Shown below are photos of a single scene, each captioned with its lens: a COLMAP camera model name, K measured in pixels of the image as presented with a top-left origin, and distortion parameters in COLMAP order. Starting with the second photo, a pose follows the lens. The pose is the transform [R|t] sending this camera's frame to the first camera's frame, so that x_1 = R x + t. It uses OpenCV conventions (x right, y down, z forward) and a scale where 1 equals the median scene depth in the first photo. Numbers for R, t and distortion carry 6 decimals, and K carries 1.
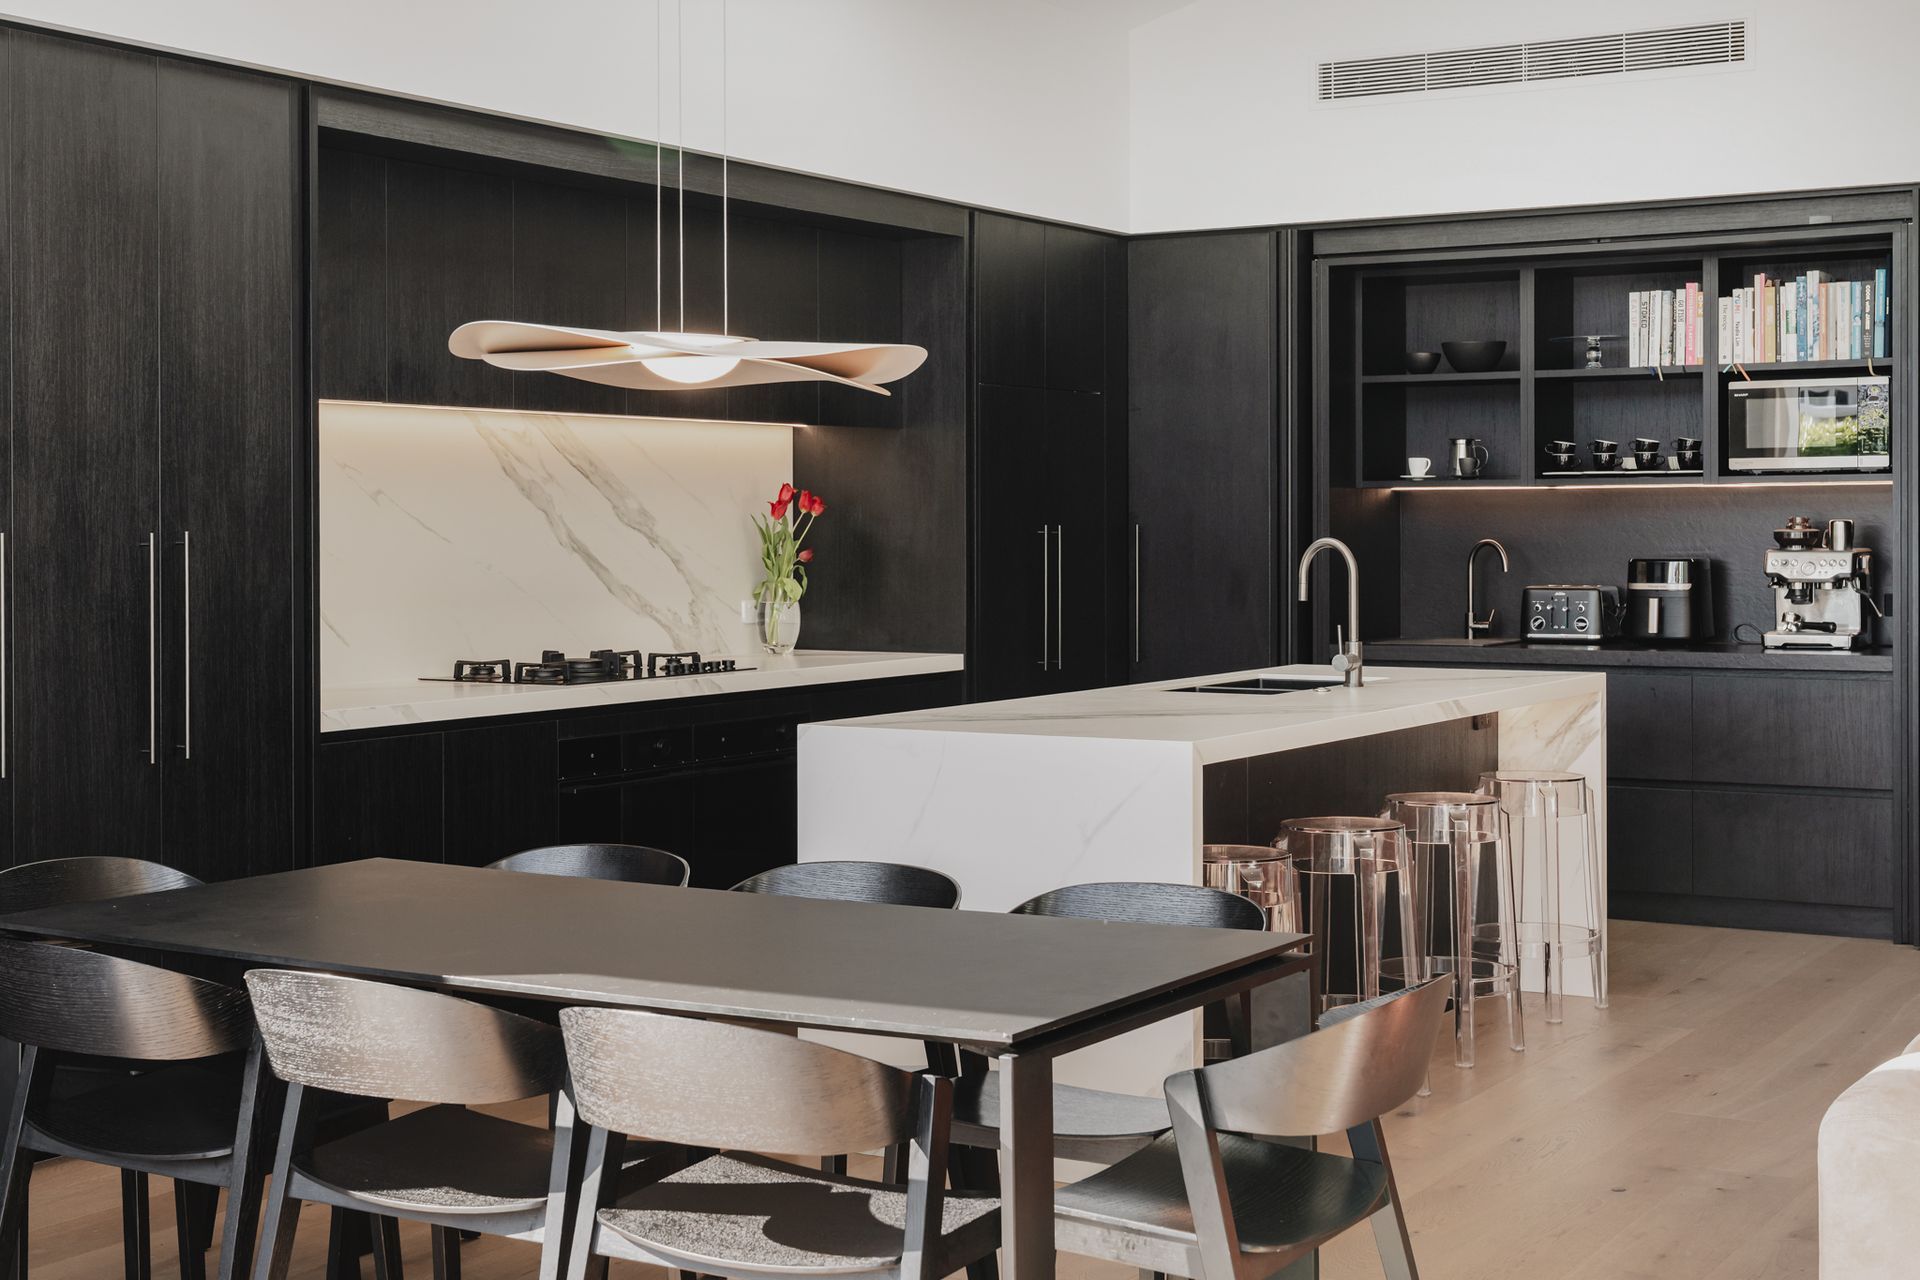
lens RADIAL K [[2733.7, 0, 963.2], [0, 2733.7, 558.4], [0, 0, 1]] dist [0.019685, 0.000000]
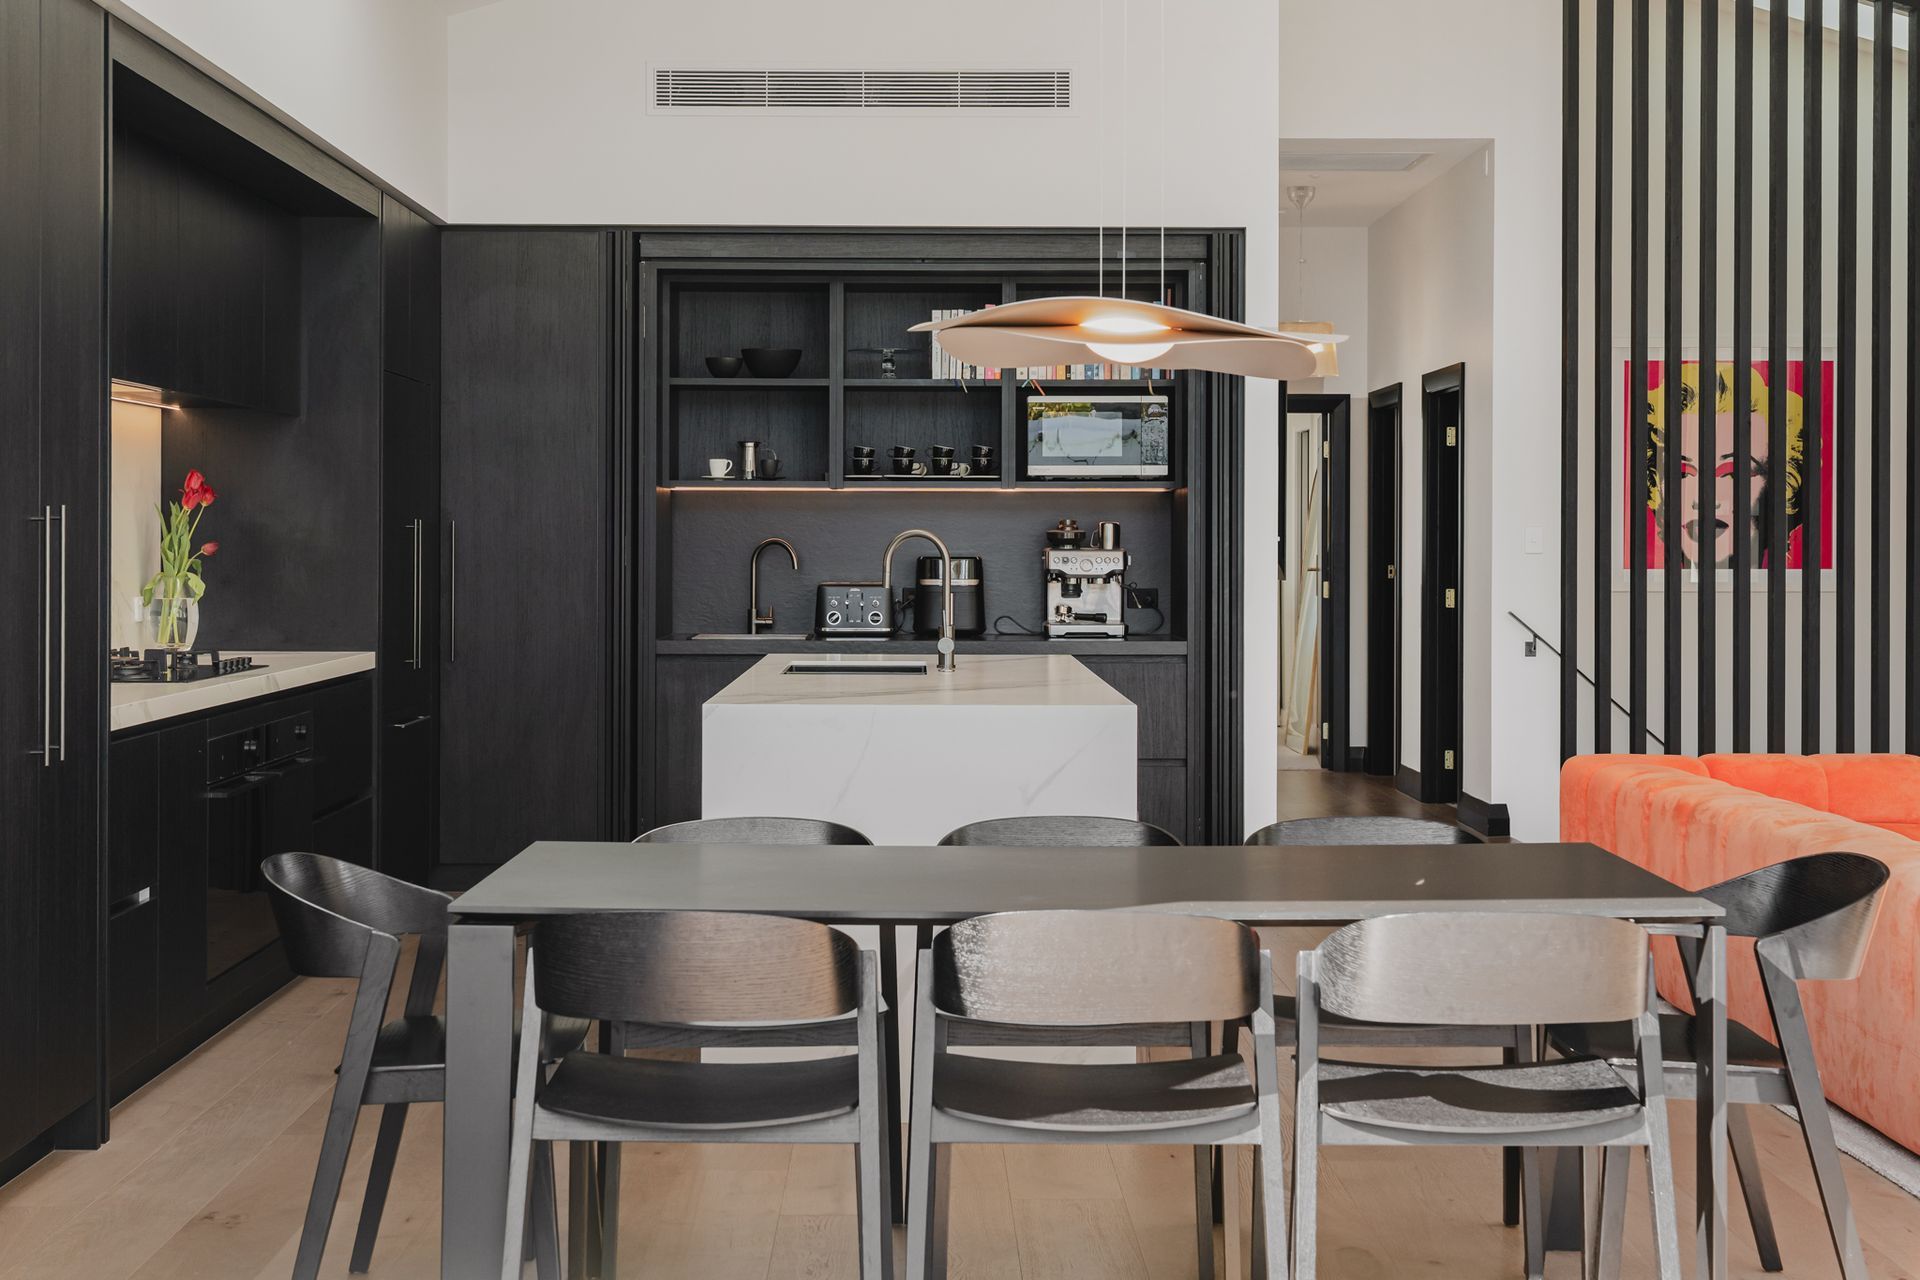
lens RADIAL K [[2885.4, 0, 967.3], [0, 2885.4, 556.6], [0, 0, 1]] dist [0.043145, 0.000000]
pose [[0.848331, 0.003959, 0.529452, -0.350542], [0.000262, 0.999969, -0.007897, 0.009211], [-0.529467, 0.006838, 0.848303, 0.028040]]
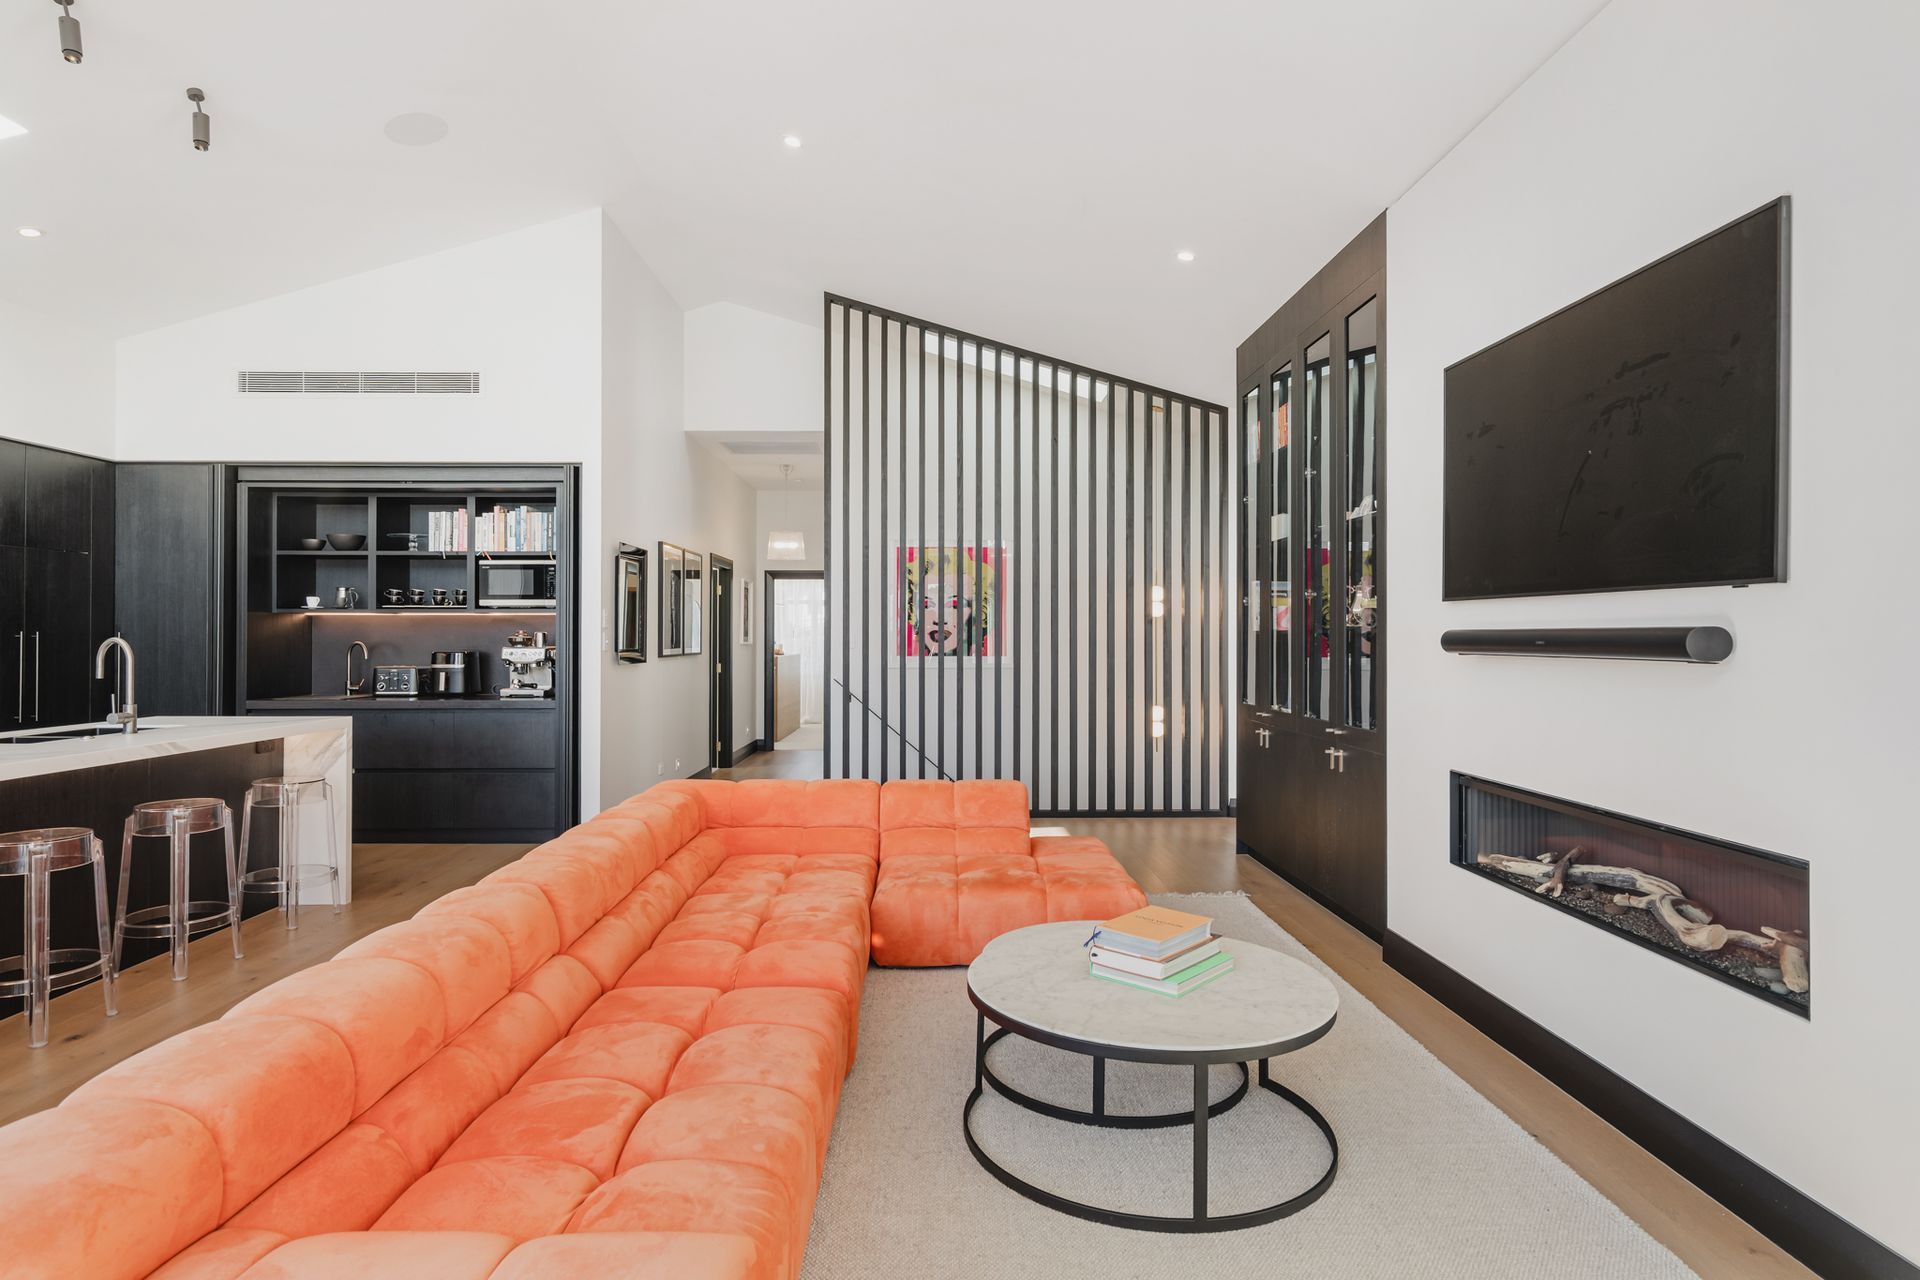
lens RADIAL K [[1046.4, 0, 965.8], [0, 1046.4, 640.1], [0, 0, 1]] dist [-0.004886, -0.000470]
pose [[0.848606, 0.005224, 0.529000, 0.178035], [0.001826, 0.999916, -0.012803, 0.002060], [-0.529023, 0.011831, 0.848525, 0.187202]]
